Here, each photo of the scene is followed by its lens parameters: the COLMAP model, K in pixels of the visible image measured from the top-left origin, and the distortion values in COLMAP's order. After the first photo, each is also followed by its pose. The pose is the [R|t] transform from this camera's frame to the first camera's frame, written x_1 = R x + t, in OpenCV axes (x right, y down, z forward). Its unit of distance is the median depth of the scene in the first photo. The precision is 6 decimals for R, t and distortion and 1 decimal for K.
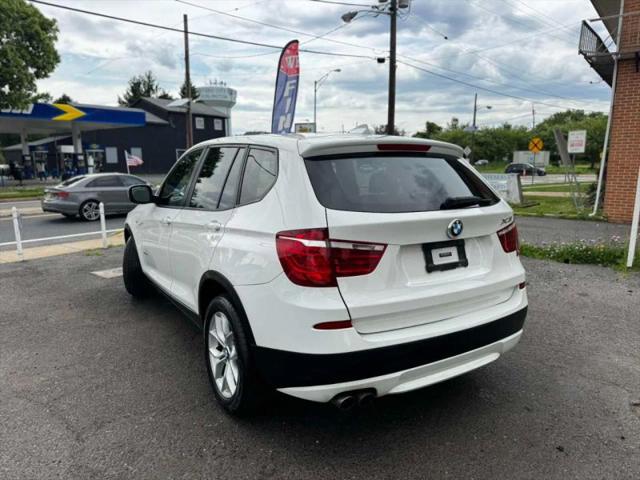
lens RADIAL K [[446.5, 0, 320.0], [0, 446.5, 240.0], [0, 0, 1]] dist [0.080430, -0.081893]
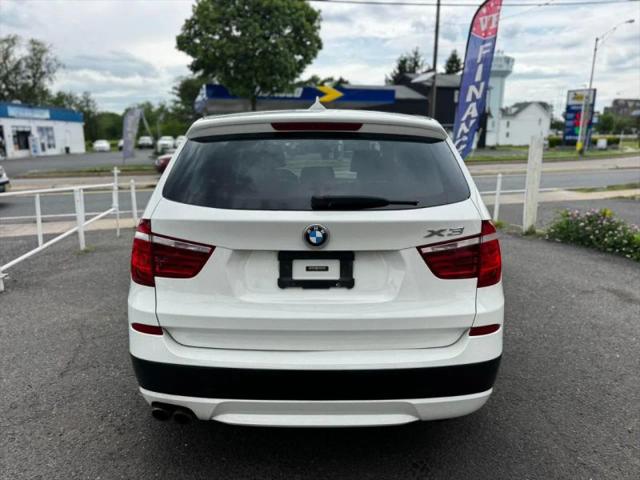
lens RADIAL K [[446.2, 0, 323.2], [0, 446.2, 237.7], [0, 0, 1]] dist [0.059927, -0.070133]
pose [[0.854220, 0.112968, -0.507491, 0.619425], [-0.087174, 0.993411, 0.074400, -0.071401], [0.512552, -0.019314, 0.858439, 0.326632]]
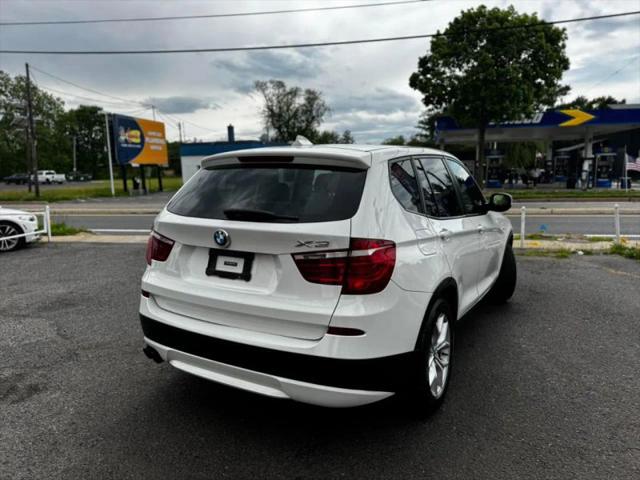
lens RADIAL K [[449.3, 0, 318.5], [0, 449.3, 240.5], [0, 0, 1]] dist [0.055703, -0.065545]
pose [[0.472346, 0.132056, -0.871465, 1.172470], [-0.138895, 0.987511, 0.074358, -0.115284], [0.870401, 0.085920, 0.484789, 0.621549]]
